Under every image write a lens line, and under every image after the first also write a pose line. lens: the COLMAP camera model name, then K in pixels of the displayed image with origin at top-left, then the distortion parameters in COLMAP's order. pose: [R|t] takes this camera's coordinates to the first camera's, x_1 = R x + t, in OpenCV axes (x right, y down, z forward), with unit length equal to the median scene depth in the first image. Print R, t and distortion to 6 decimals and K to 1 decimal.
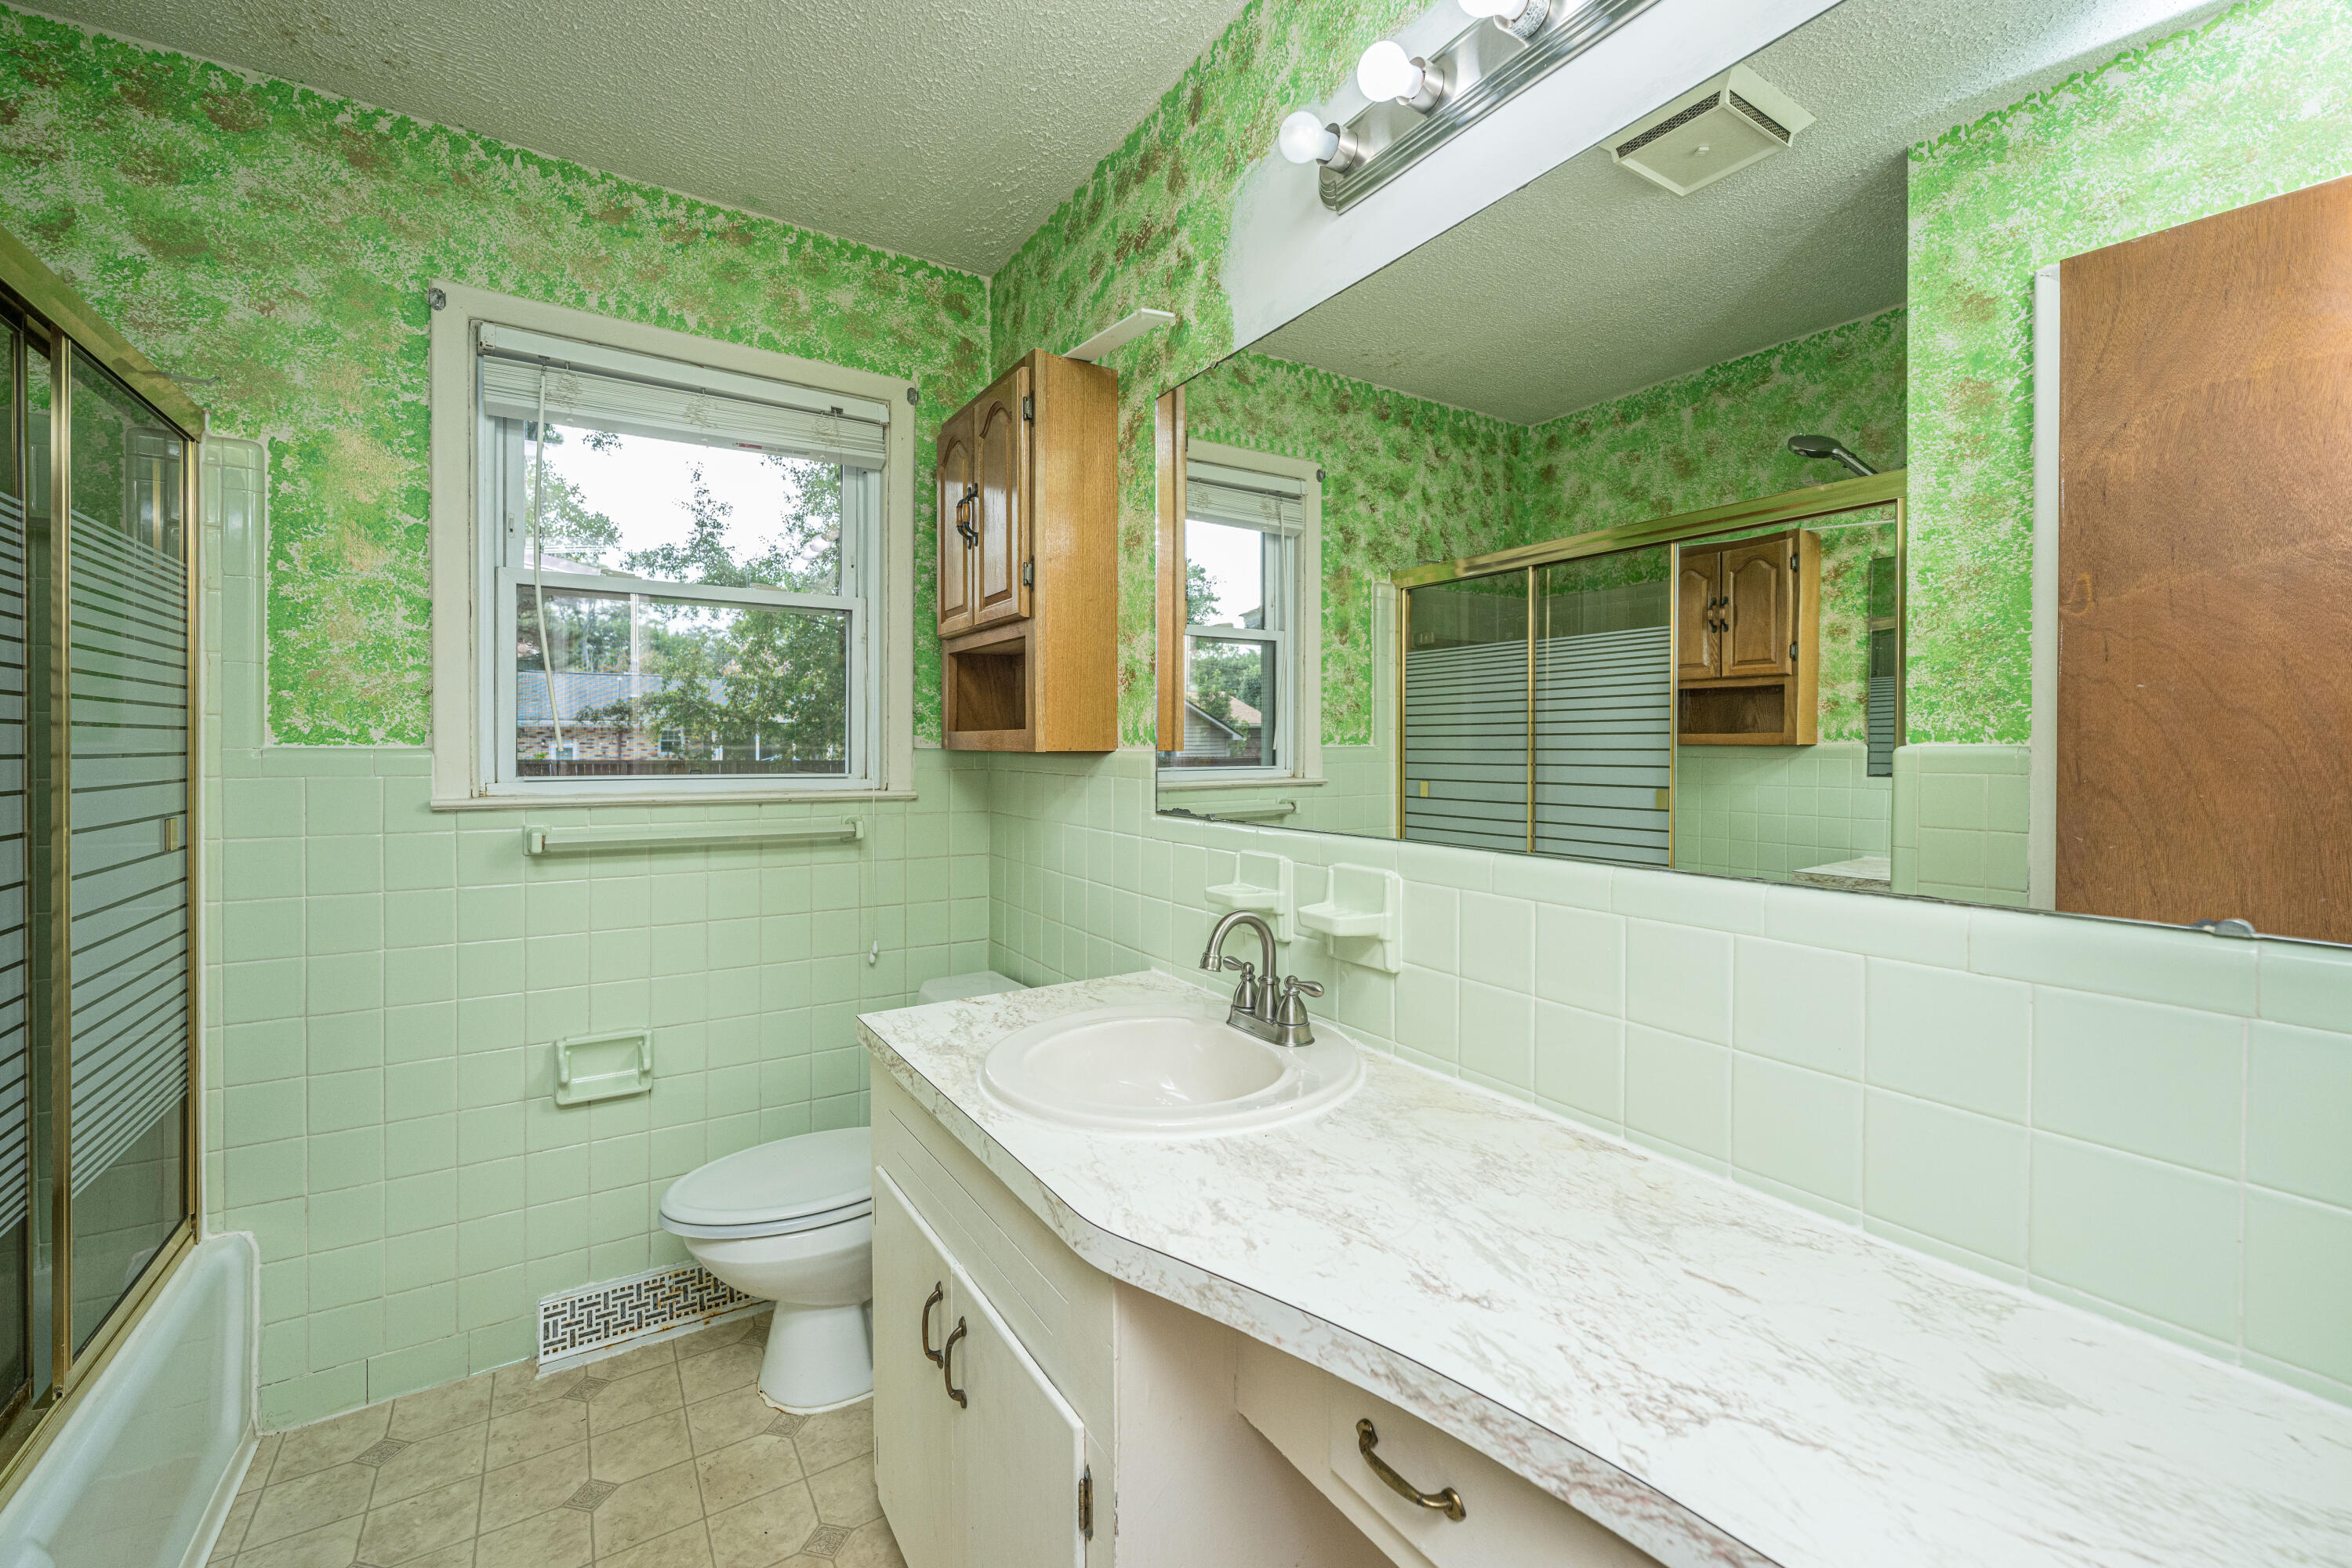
lens RADIAL K [[945.2, 0, 1179.7], [0, 945.2, 753.2], [0, 0, 1]] dist [-0.001283, 0.000227]
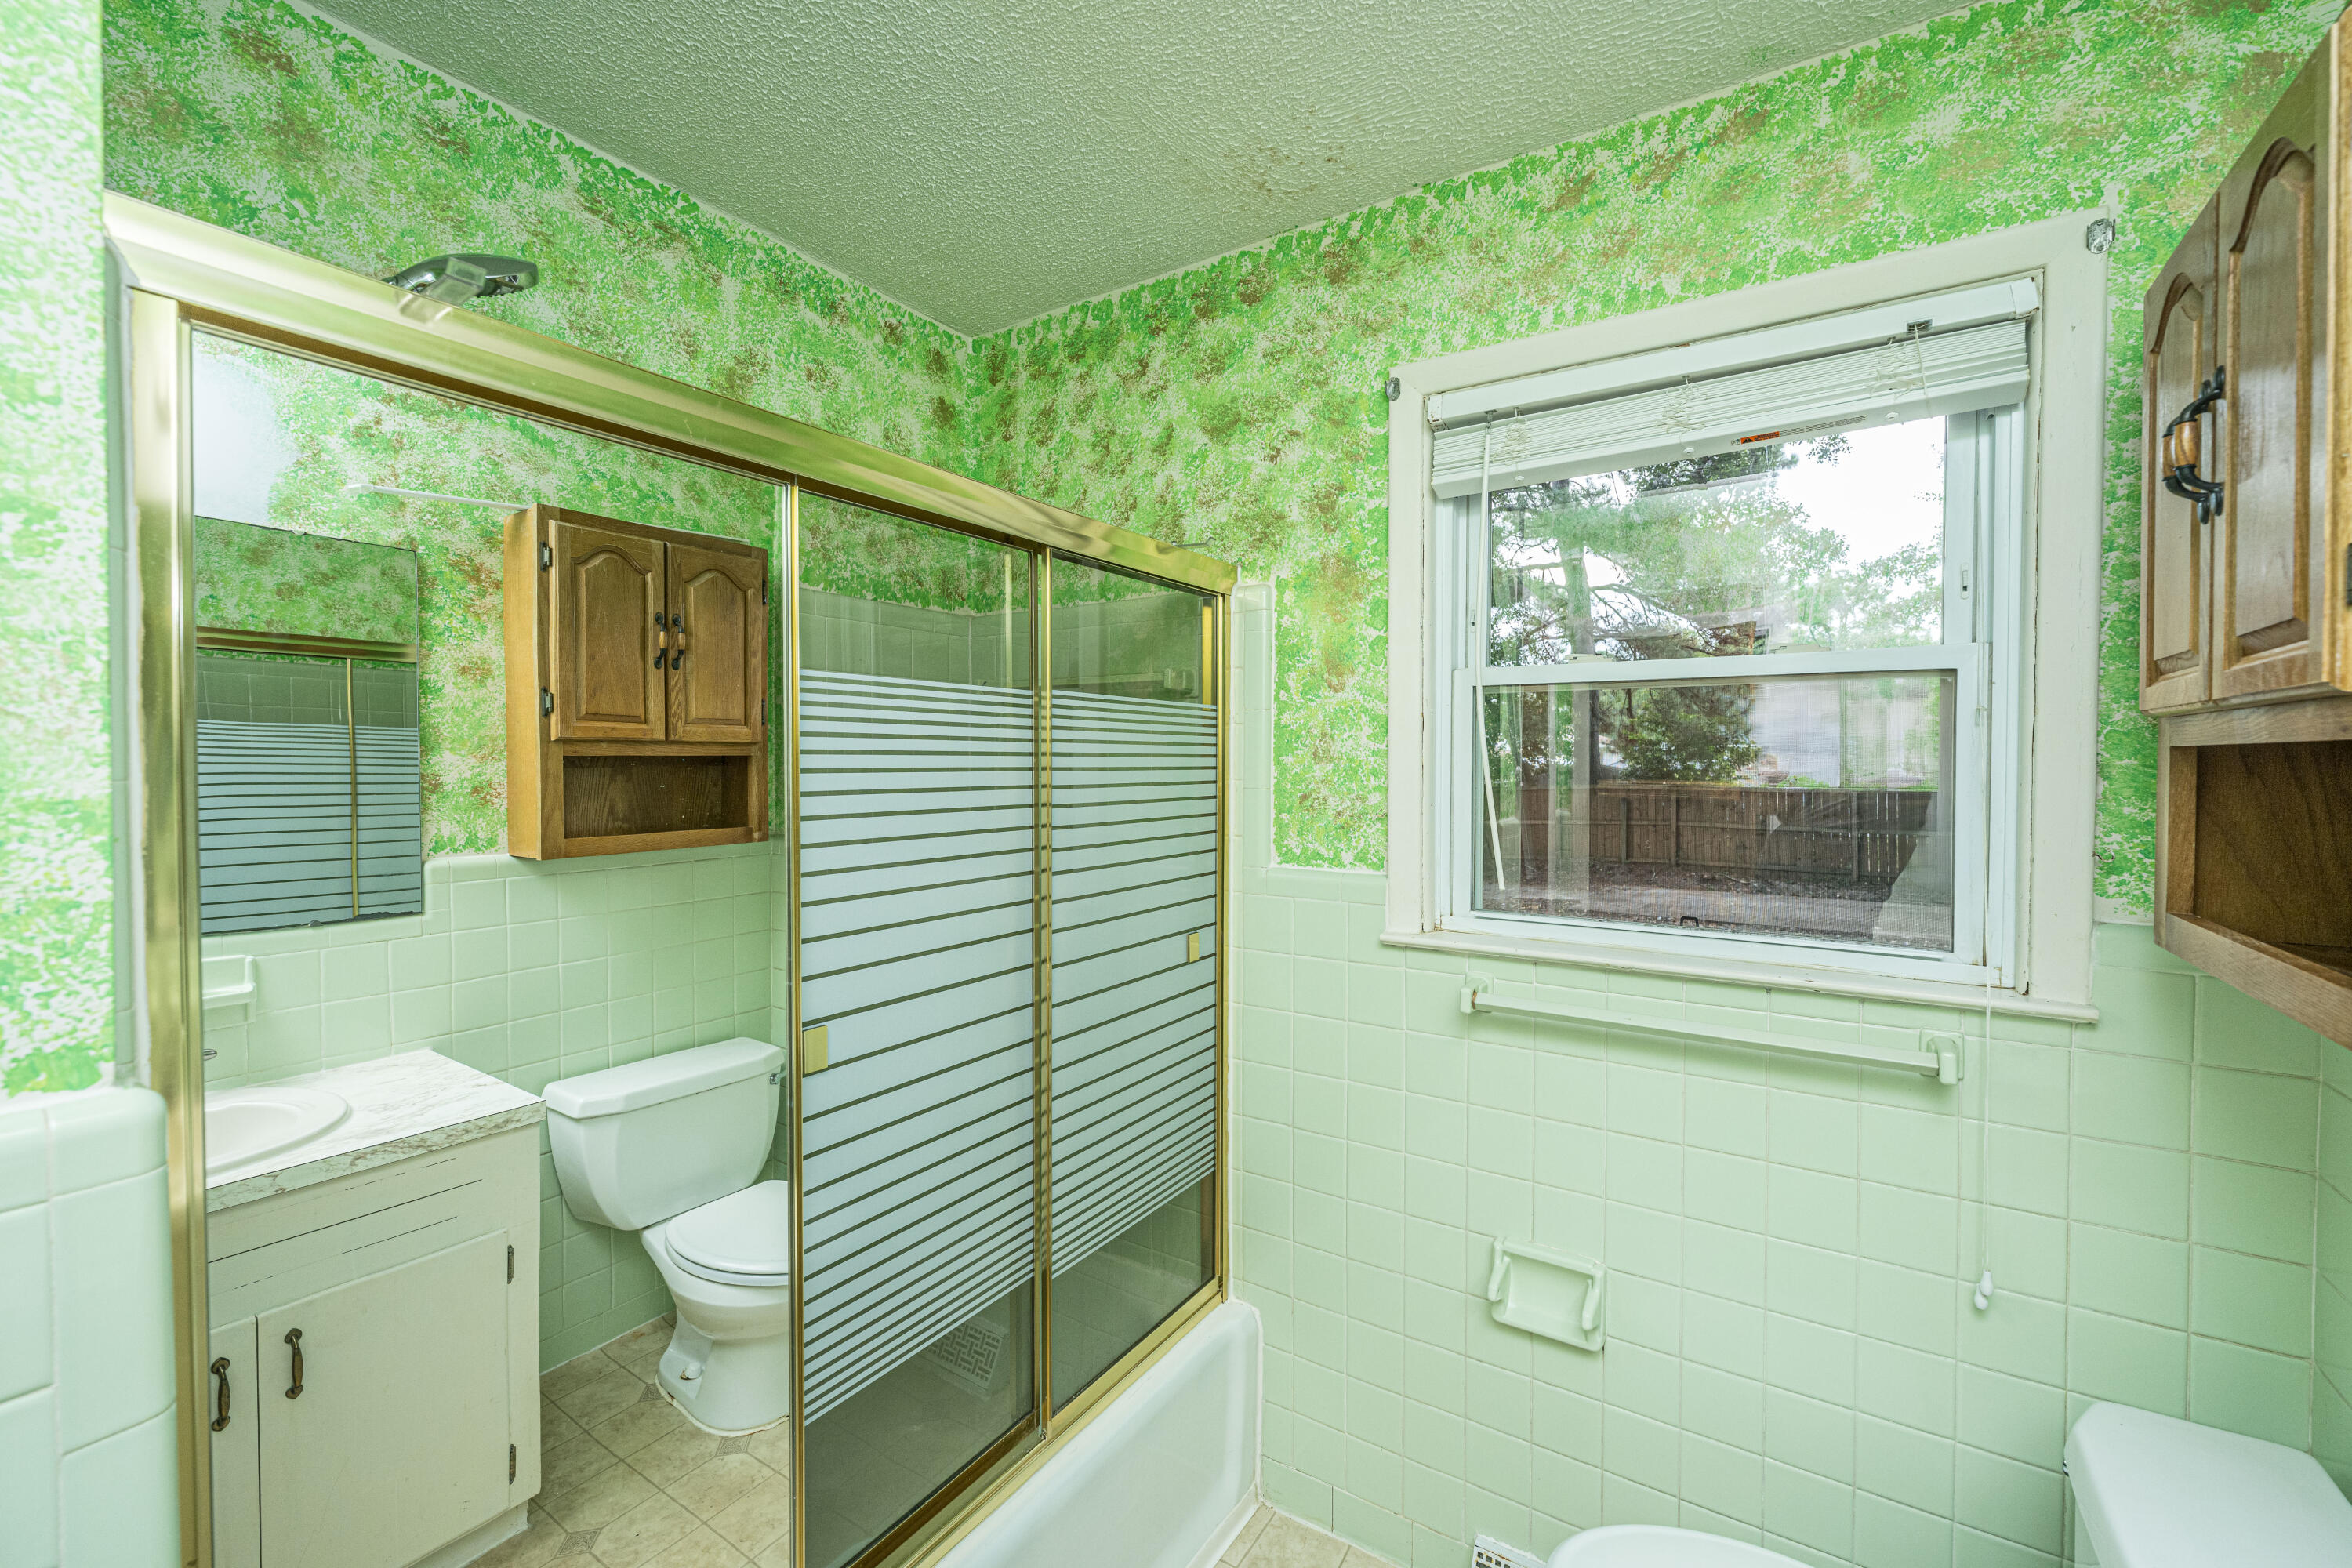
lens RADIAL K [[964.5, 0, 1183.1], [0, 964.5, 777.8], [0, 0, 1]] dist [-0.002284, -0.000144]
pose [[0.406363, 0.011996, -0.913633, -0.008516], [-0.011059, 0.999905, 0.008210, -0.106275], [0.913645, 0.006768, 0.406457, 0.427171]]
